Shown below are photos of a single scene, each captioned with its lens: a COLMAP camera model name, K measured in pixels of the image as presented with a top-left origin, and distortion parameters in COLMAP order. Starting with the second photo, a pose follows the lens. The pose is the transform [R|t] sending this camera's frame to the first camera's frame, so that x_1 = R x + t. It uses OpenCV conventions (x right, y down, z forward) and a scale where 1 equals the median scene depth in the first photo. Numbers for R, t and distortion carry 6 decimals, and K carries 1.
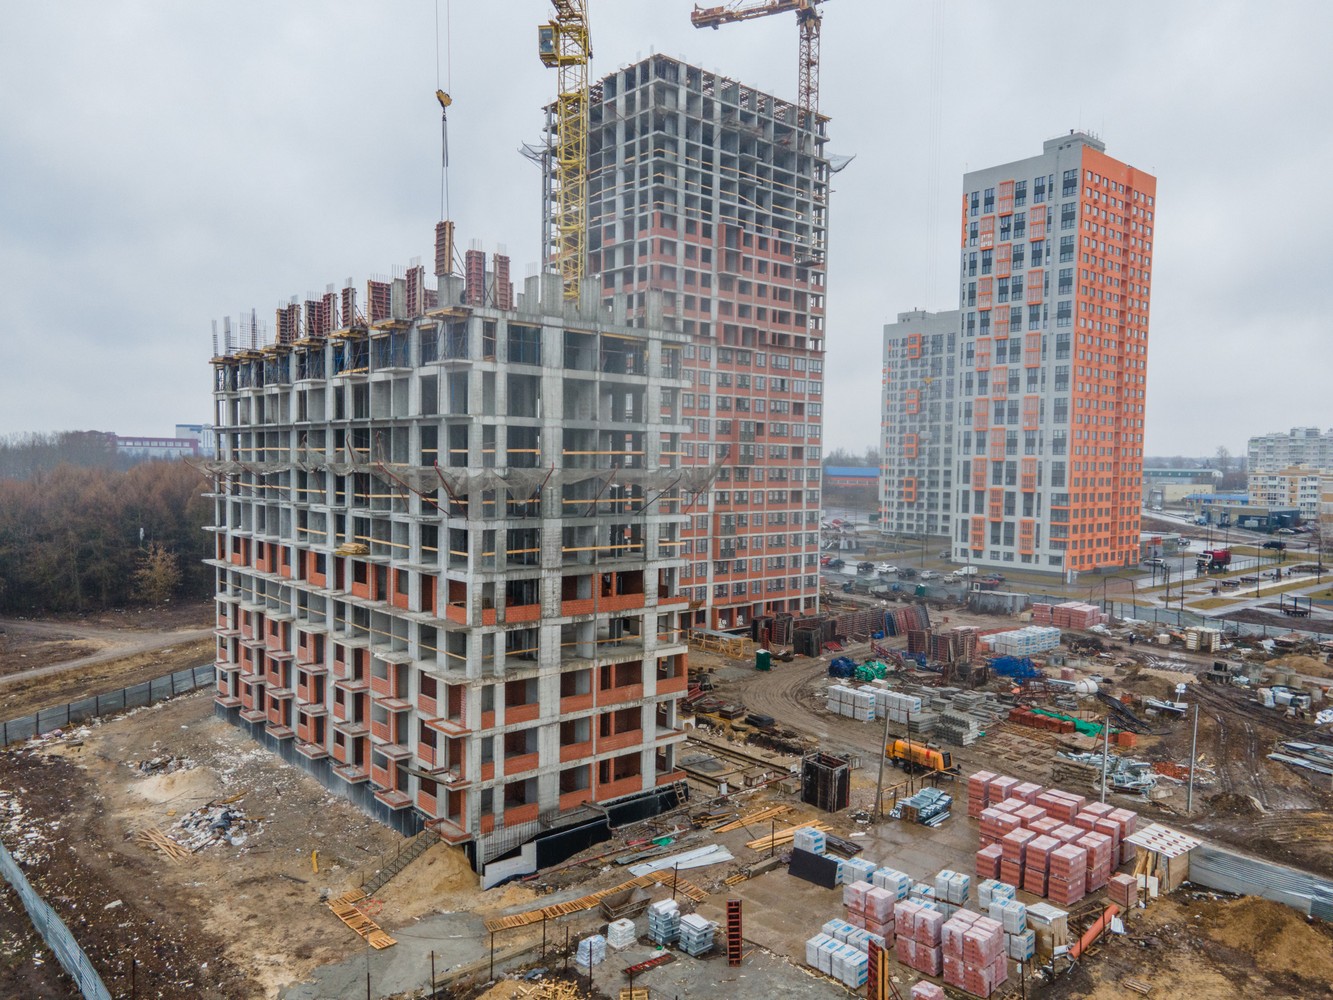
lens RADIAL K [[958.8, 0, 666.5], [0, 958.8, 500.0], [0, 0, 1]] dist [0.043308, -0.001173]
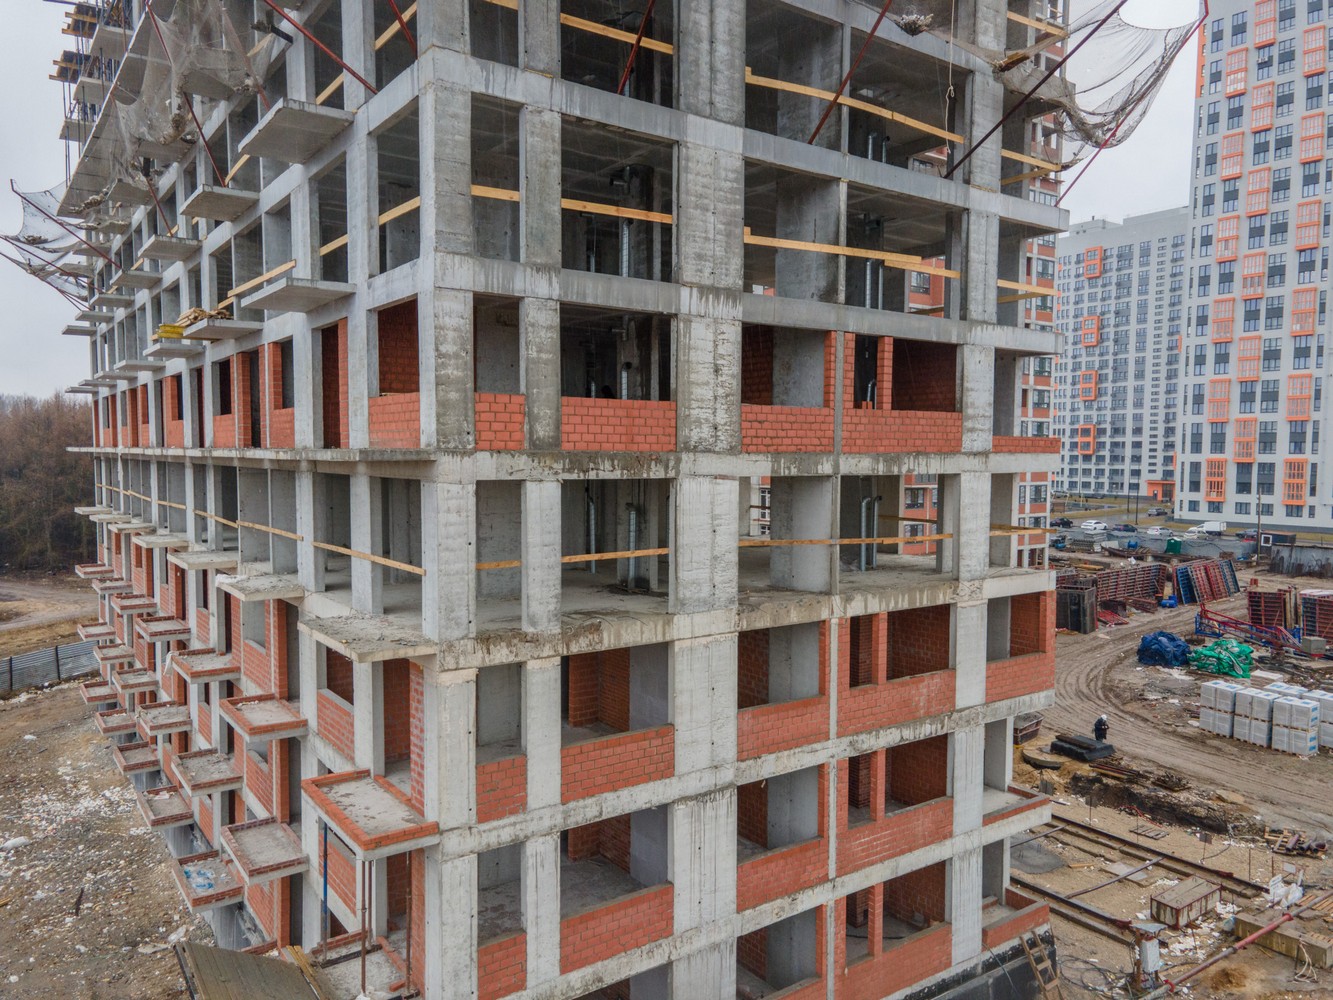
lens RADIAL K [[958.8, 0, 666.5], [0, 958.8, 500.0], [0, 0, 1]] dist [0.043308, -0.001173]
pose [[0.995390, -0.002817, -0.095867, -0.096796], [0.003980, 0.999921, 0.011940, 0.124521], [0.095825, -0.012266, 0.995323, 0.640081]]
